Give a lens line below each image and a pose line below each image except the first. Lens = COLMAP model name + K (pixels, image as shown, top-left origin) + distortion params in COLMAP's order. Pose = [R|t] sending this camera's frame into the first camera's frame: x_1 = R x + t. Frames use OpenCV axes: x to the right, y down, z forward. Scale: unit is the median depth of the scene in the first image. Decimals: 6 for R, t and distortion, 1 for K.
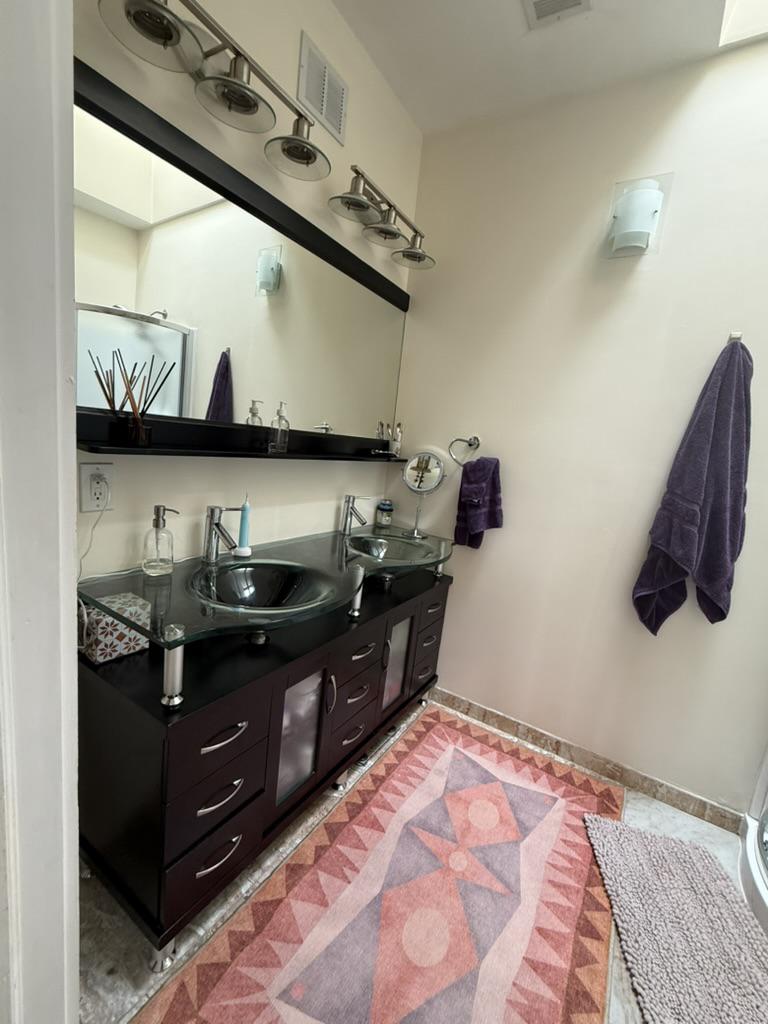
lens RADIAL K [[434.2, 0, 384.2], [0, 434.2, 510.2], [0, 0, 1]] dist [0.001493, -0.000215]
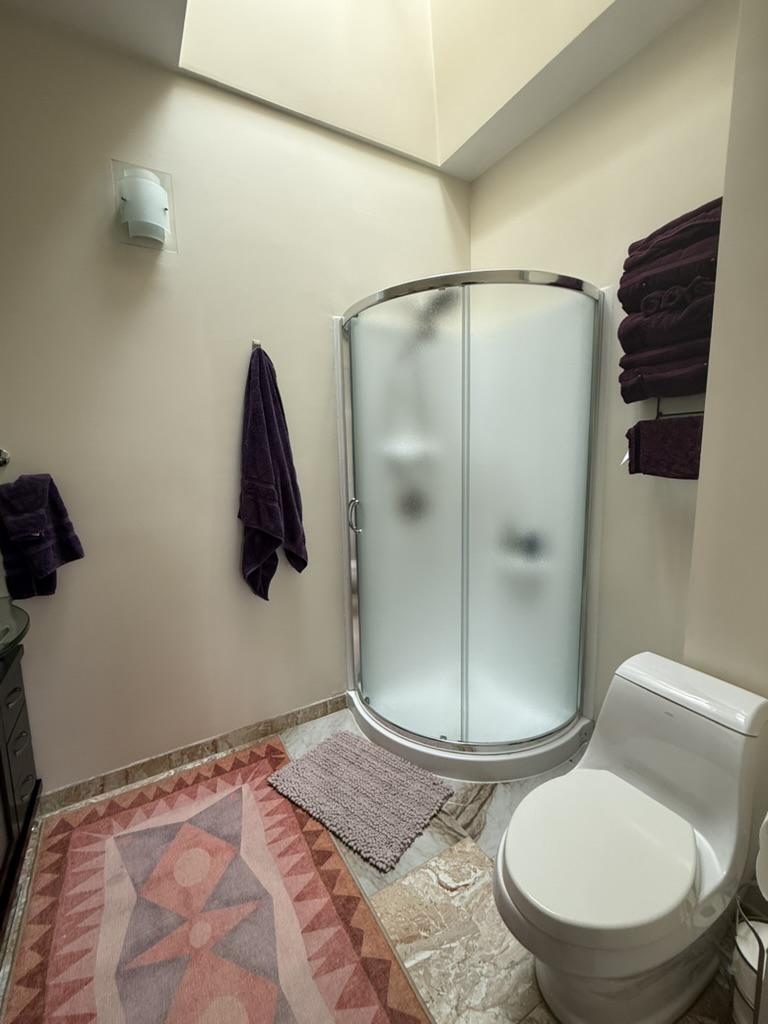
lens RADIAL K [[434.2, 0, 383.8], [0, 434.2, 511.4], [0, 0, 1]] dist [0.001493, -0.000215]
pose [[0.460337, -0.245629, 0.853086, -0.161714], [0.211671, 0.963613, 0.163232, -0.063579], [-0.862140, 0.105432, 0.495580, 0.127892]]
